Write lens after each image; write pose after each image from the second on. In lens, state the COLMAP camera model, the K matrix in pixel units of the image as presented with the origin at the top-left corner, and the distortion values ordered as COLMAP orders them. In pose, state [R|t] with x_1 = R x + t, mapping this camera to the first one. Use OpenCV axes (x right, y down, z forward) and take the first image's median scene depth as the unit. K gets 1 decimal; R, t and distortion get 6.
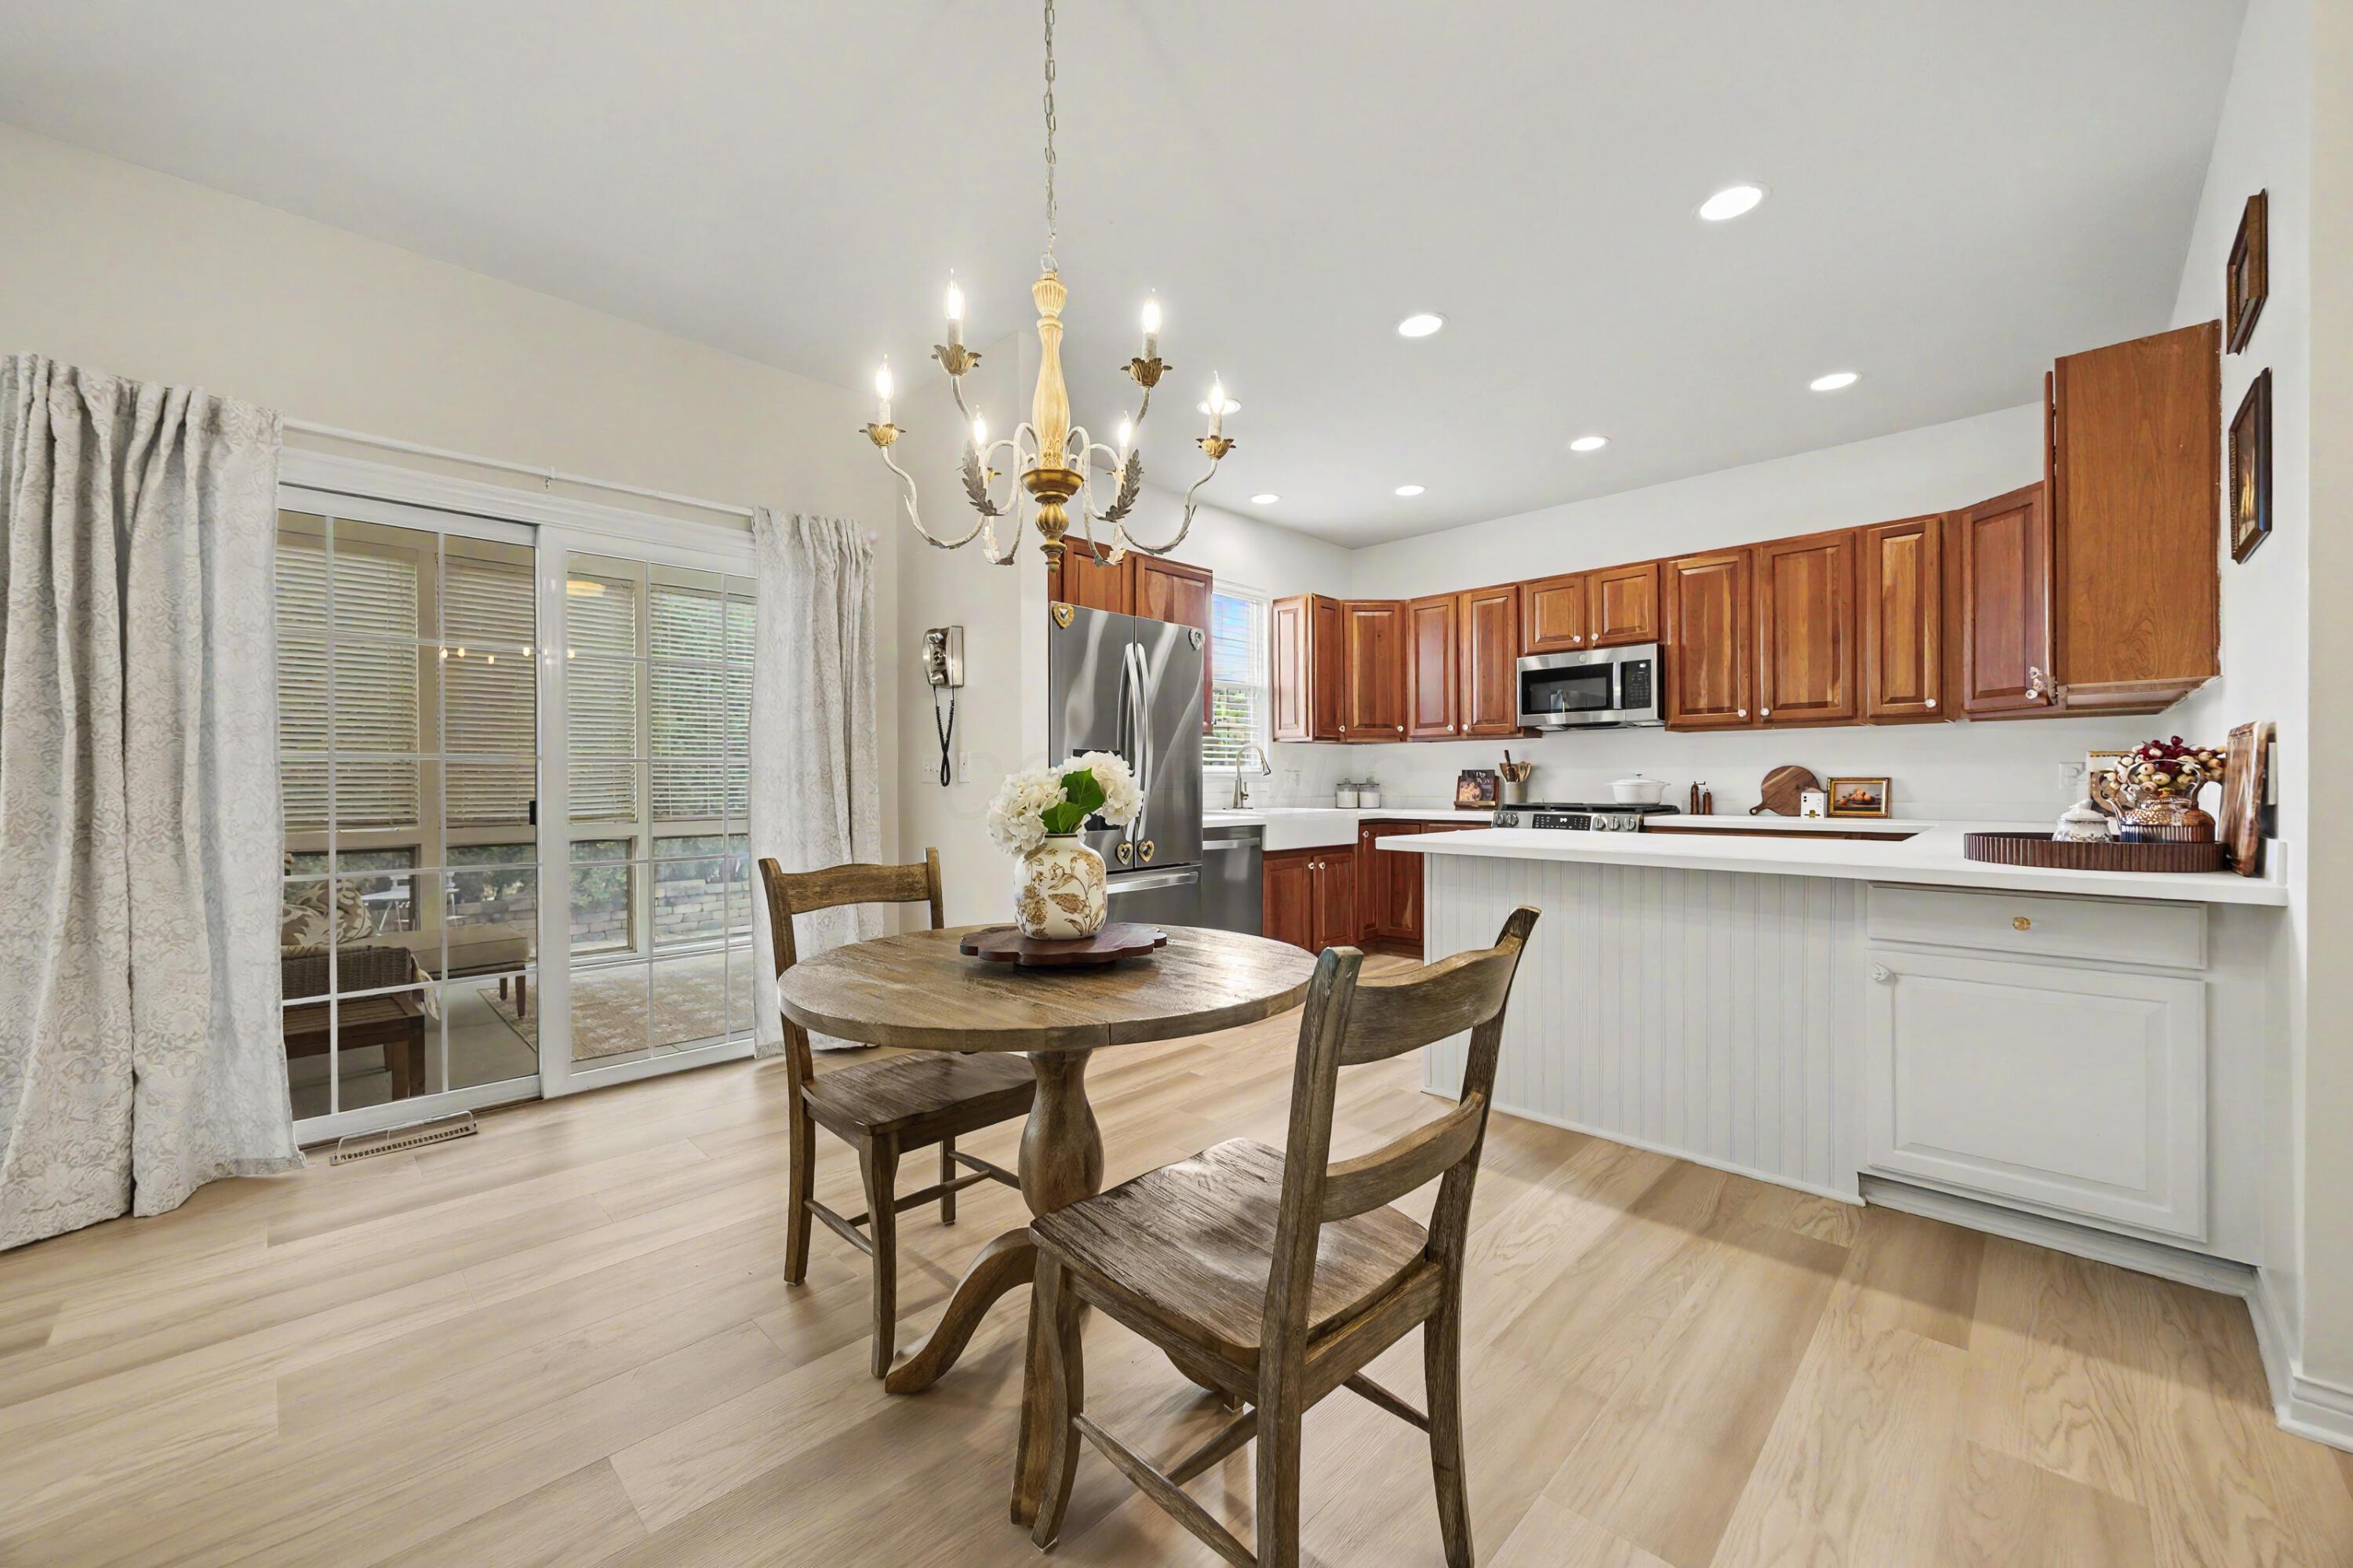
lens RADIAL K [[907.8, 0, 1175.1], [0, 907.8, 784.3], [0, 0, 1]] dist [-0.005681, 0.000353]
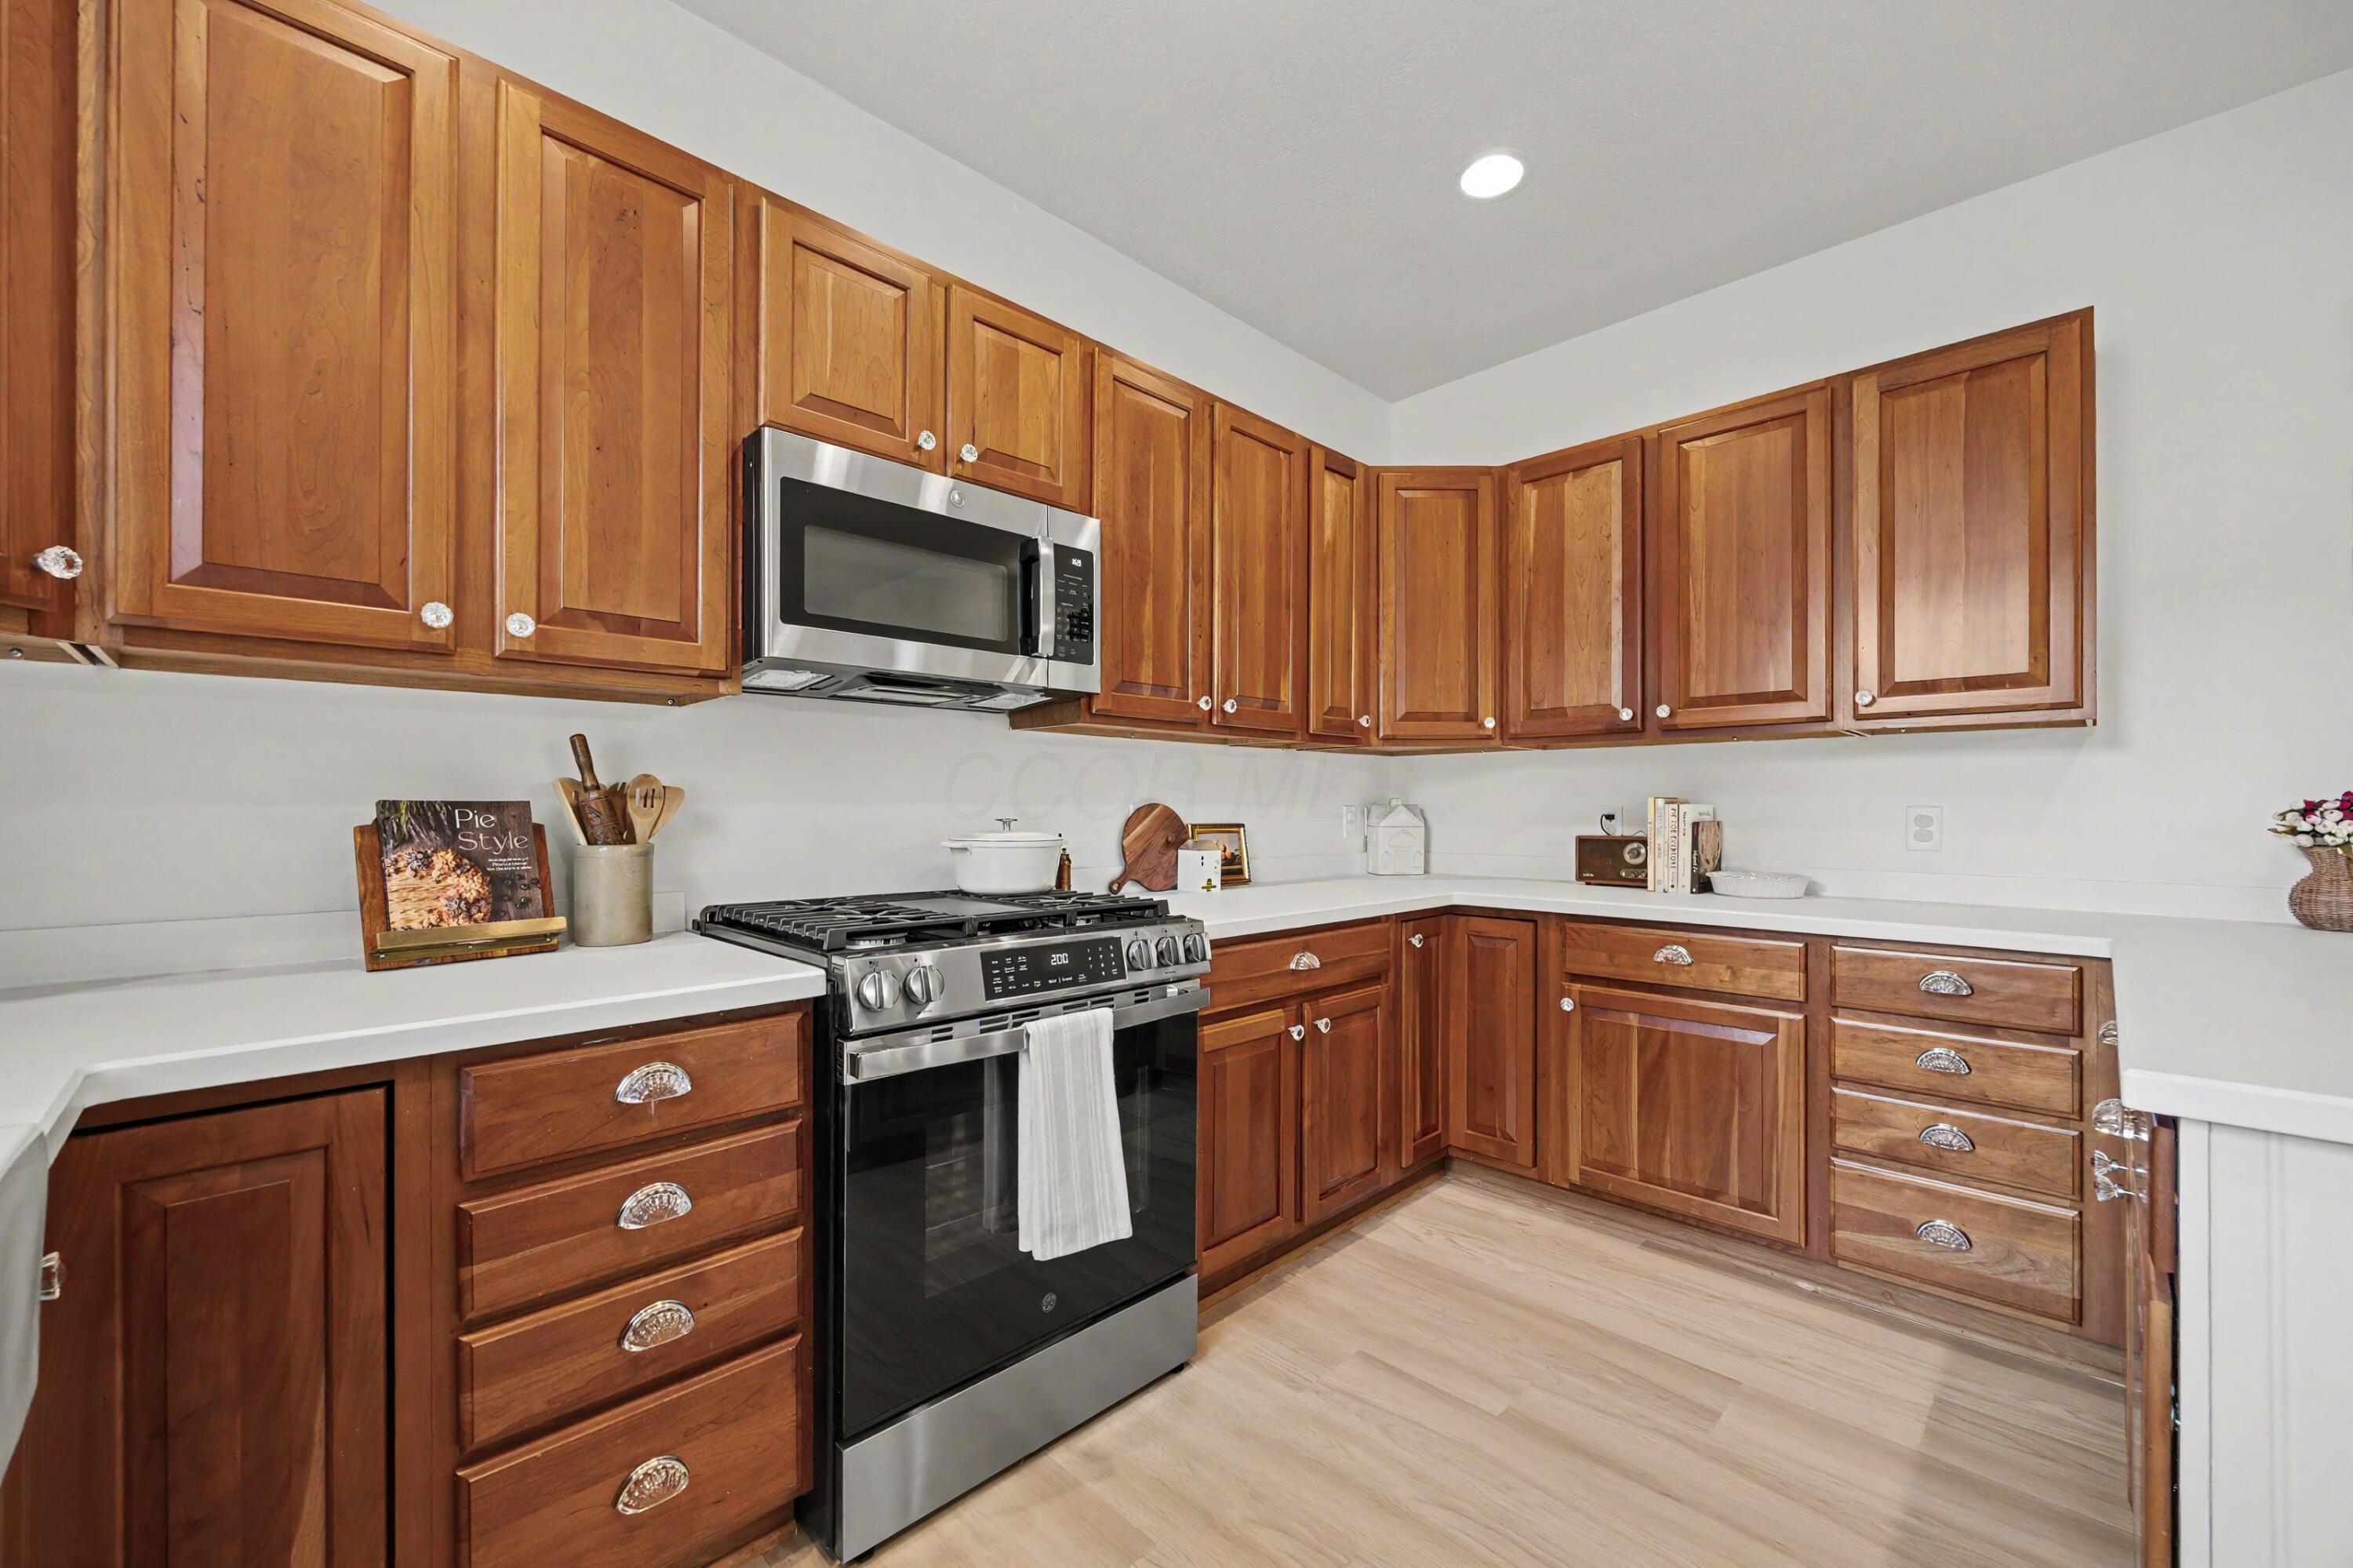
lens RADIAL K [[907.8, 0, 1170.2], [0, 907.8, 809.3], [0, 0, 1]] dist [-0.005681, 0.000353]
pose [[0.015987, 0.003522, 0.999866, 0.093654], [0.001627, 0.999992, -0.003549, -0.014813], [-0.999871, 0.001683, 0.015981, 0.958373]]
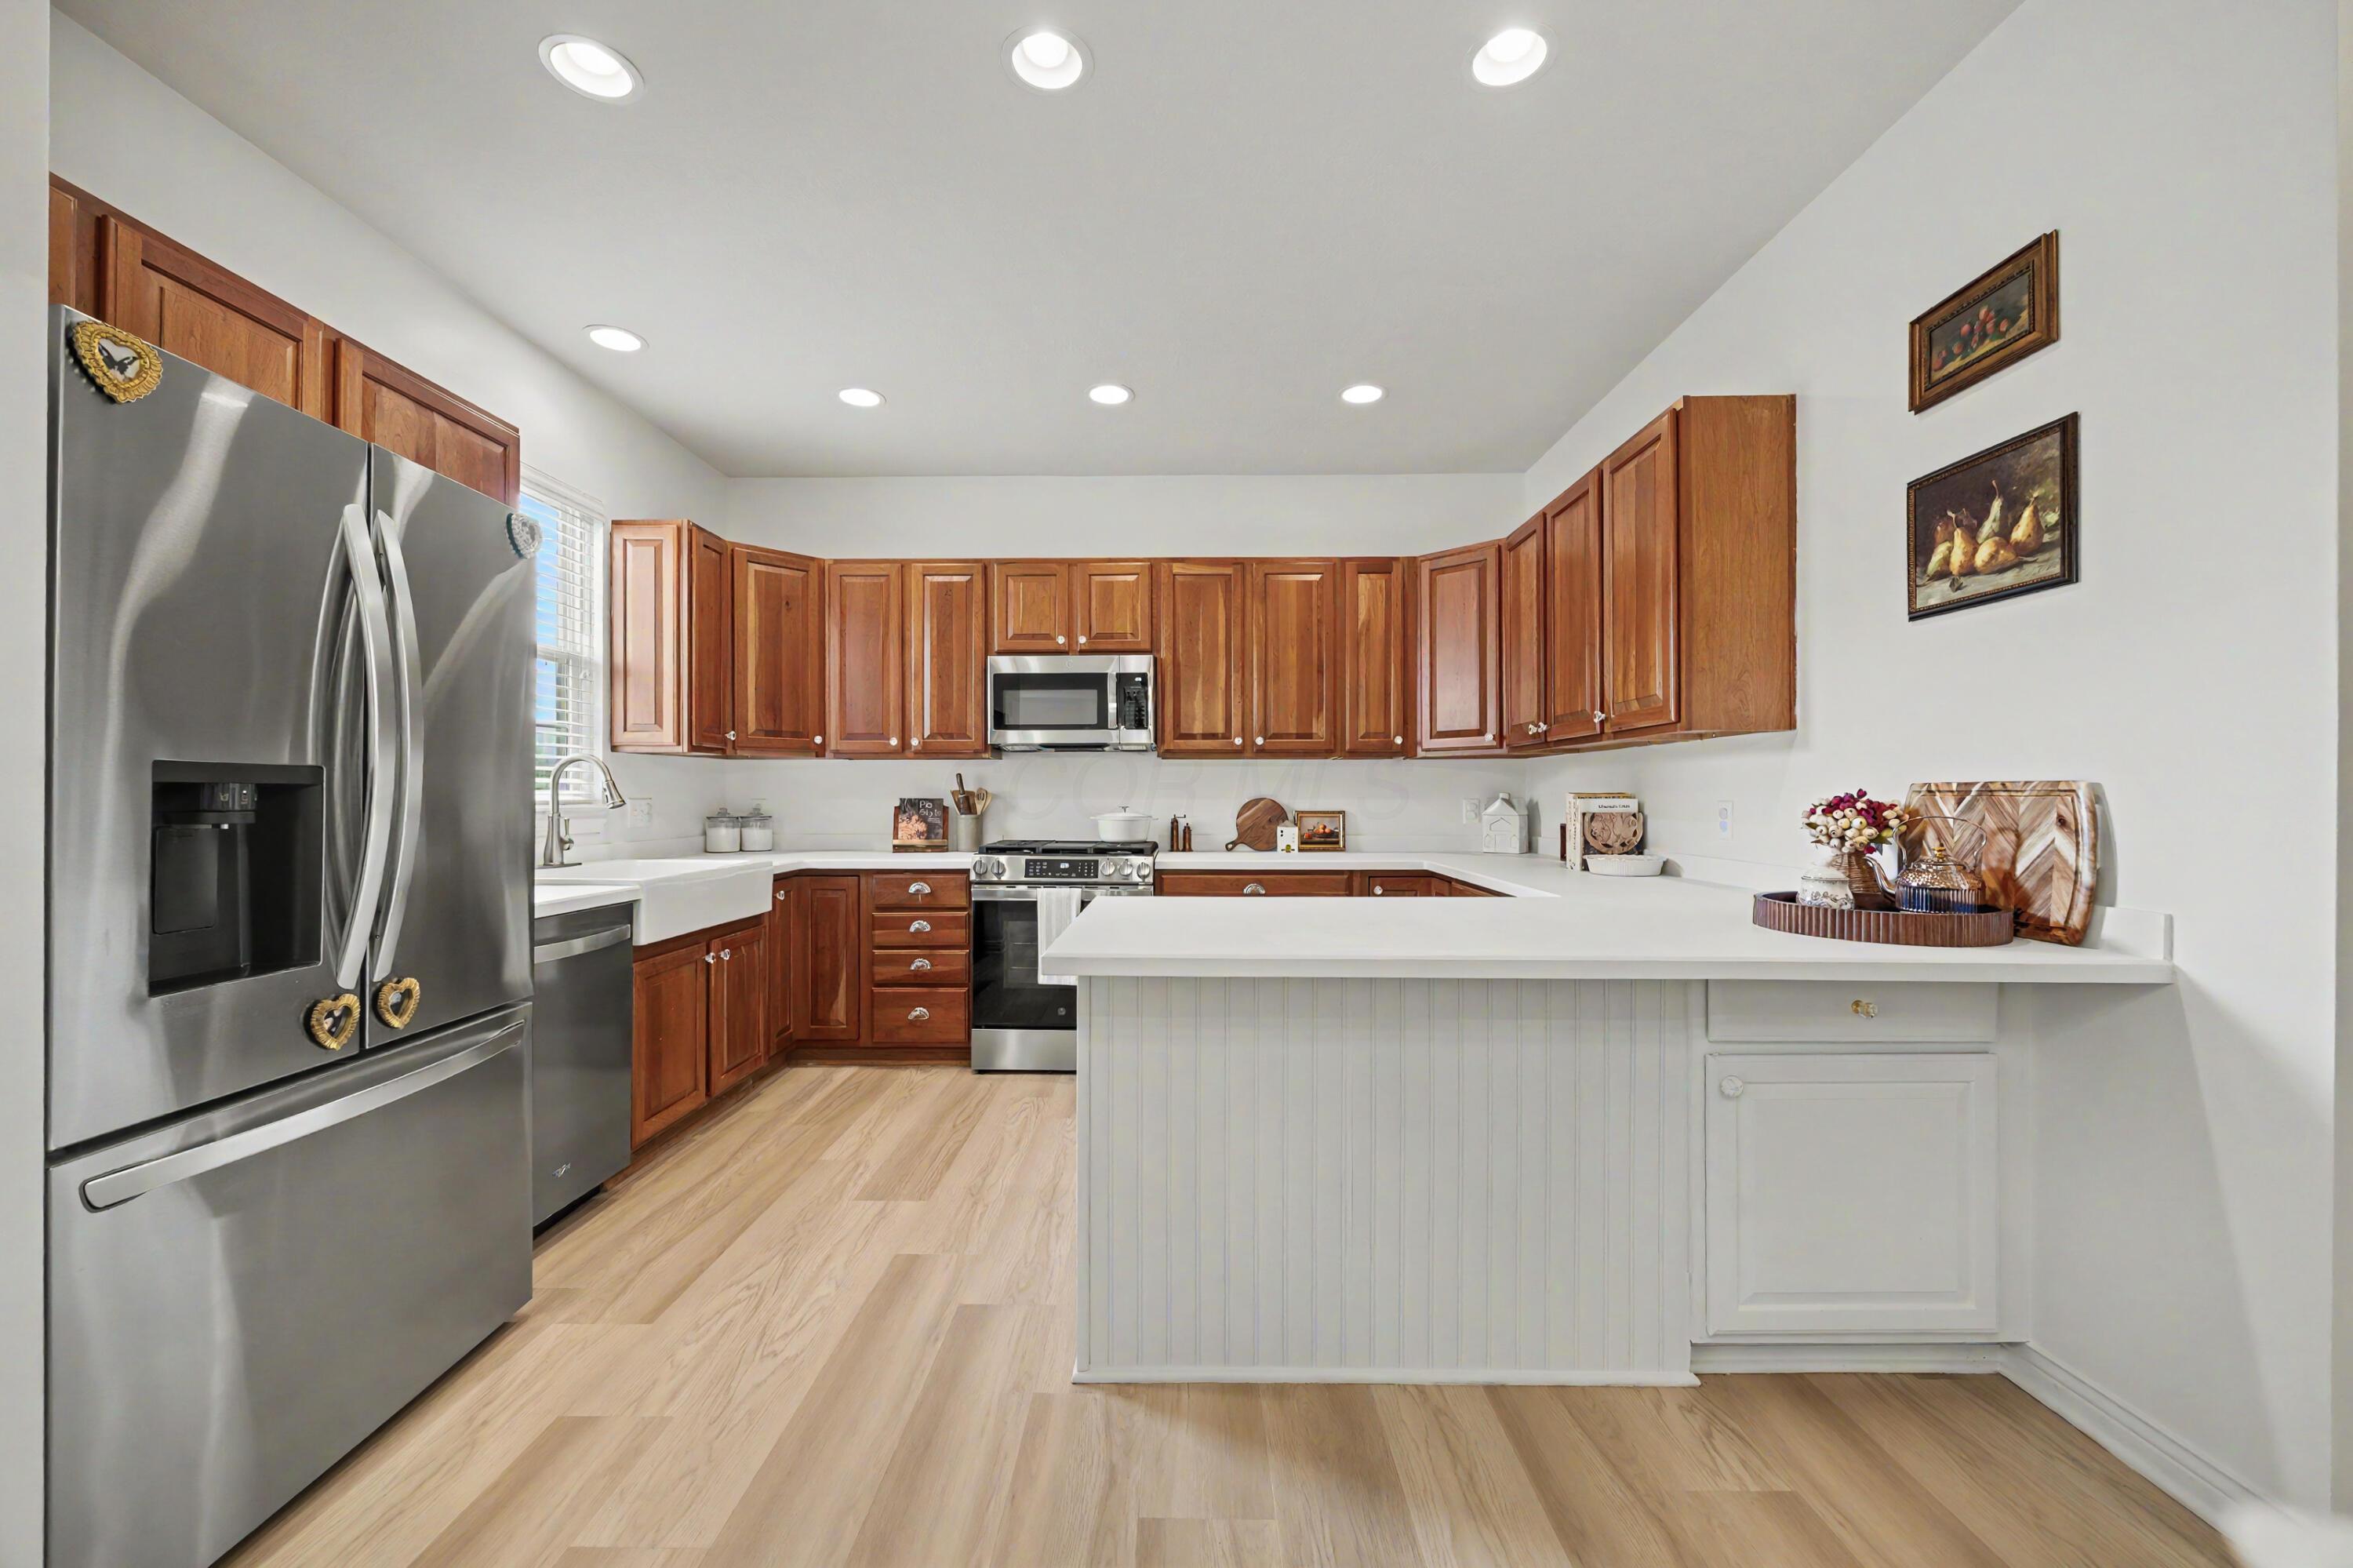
lens RADIAL K [[907.8, 0, 1178.6], [0, 907.8, 792.7], [0, 0, 1]] dist [-0.005681, 0.000353]
pose [[0.717840, 0.006551, 0.696177, -0.052540], [-0.001547, 0.999968, -0.007814, -0.018193], [-0.696206, 0.004533, 0.717828, 0.362669]]
